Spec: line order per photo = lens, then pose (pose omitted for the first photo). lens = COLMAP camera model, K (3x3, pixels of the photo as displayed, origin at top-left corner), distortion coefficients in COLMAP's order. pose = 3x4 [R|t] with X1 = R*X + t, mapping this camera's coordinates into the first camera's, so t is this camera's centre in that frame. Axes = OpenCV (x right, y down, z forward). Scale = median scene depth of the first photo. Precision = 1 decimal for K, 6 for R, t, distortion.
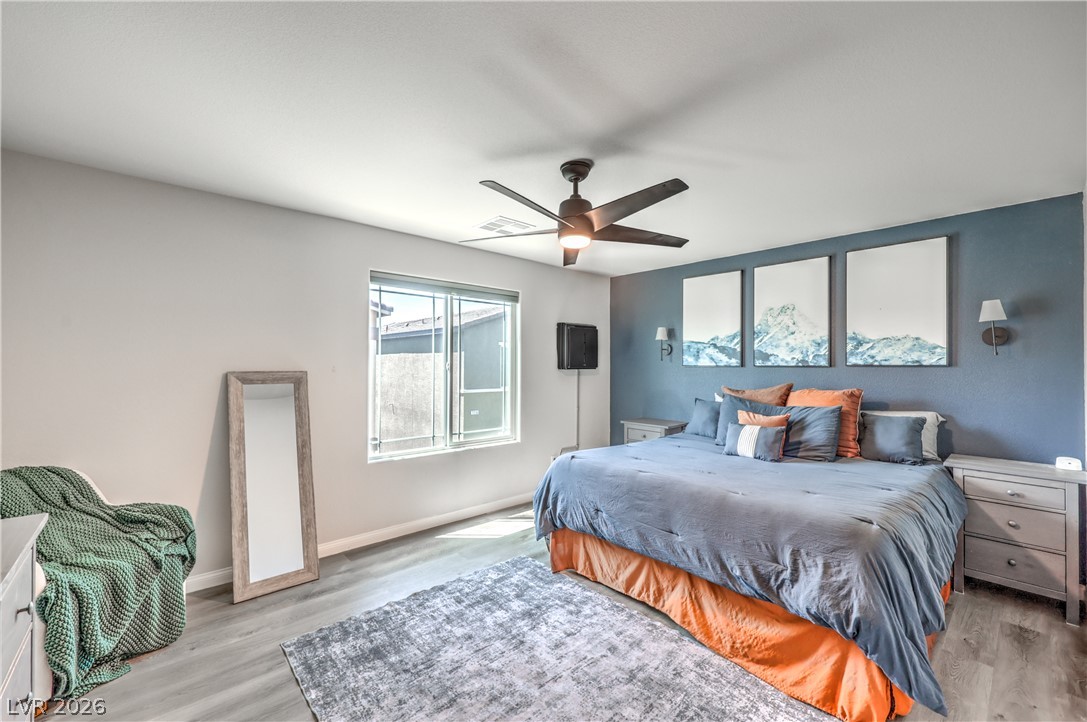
lens RADIAL K [[439.7, 0, 552.2], [0, 439.7, 353.1], [0, 0, 1]] dist [-0.002955, -0.000087]
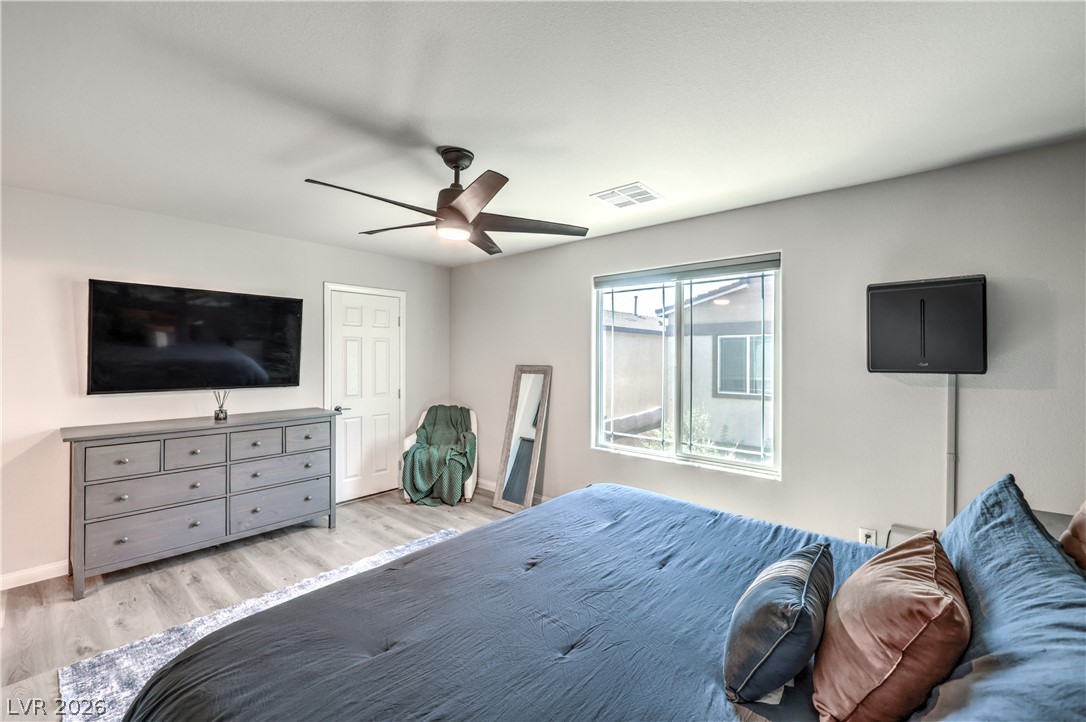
lens RADIAL K [[439.2, 0, 551.6], [0, 439.2, 353.1], [0, 0, 1]] dist [-0.002955, -0.000087]
pose [[0.120505, -0.006072, -0.992694, 0.680735], [0.026897, 0.999634, -0.002849, 0.005601], [0.992348, -0.026357, 0.120625, 0.748326]]
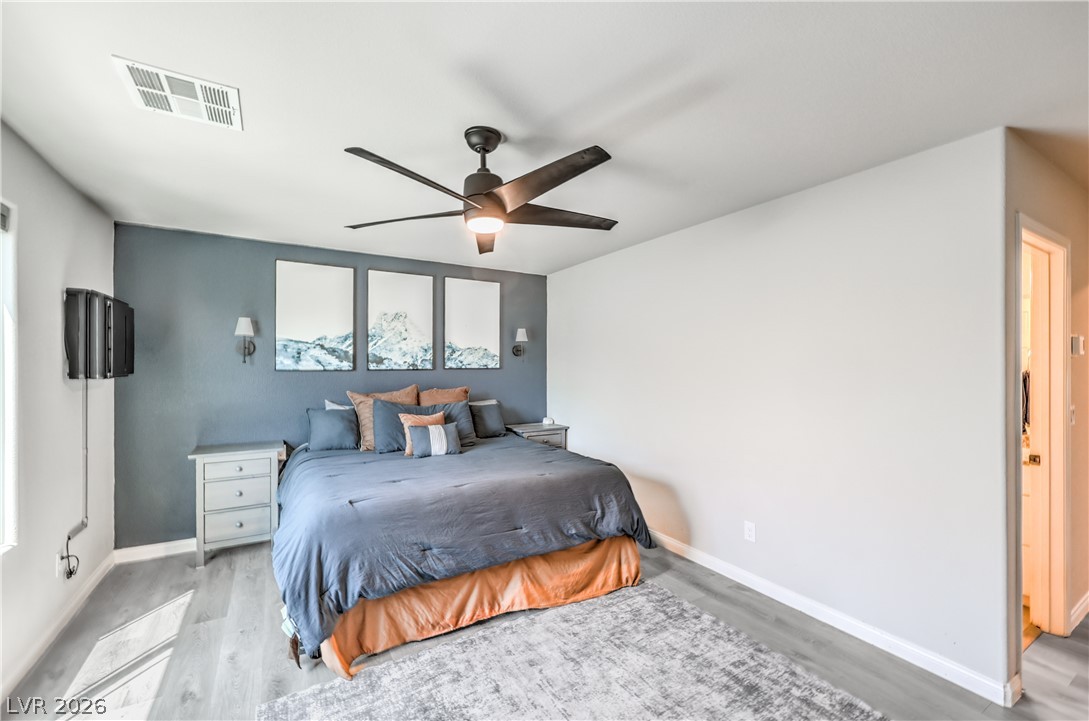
lens RADIAL K [[442.8, 0, 544.5], [0, 442.8, 360.5], [0, 0, 1]] dist [-0.001102, -0.000077]
pose [[0.200992, 0.010852, 0.979533, -0.514795], [-0.025258, 0.999664, -0.005892, 0.006008], [-0.979267, -0.023557, 0.201199, 0.494063]]
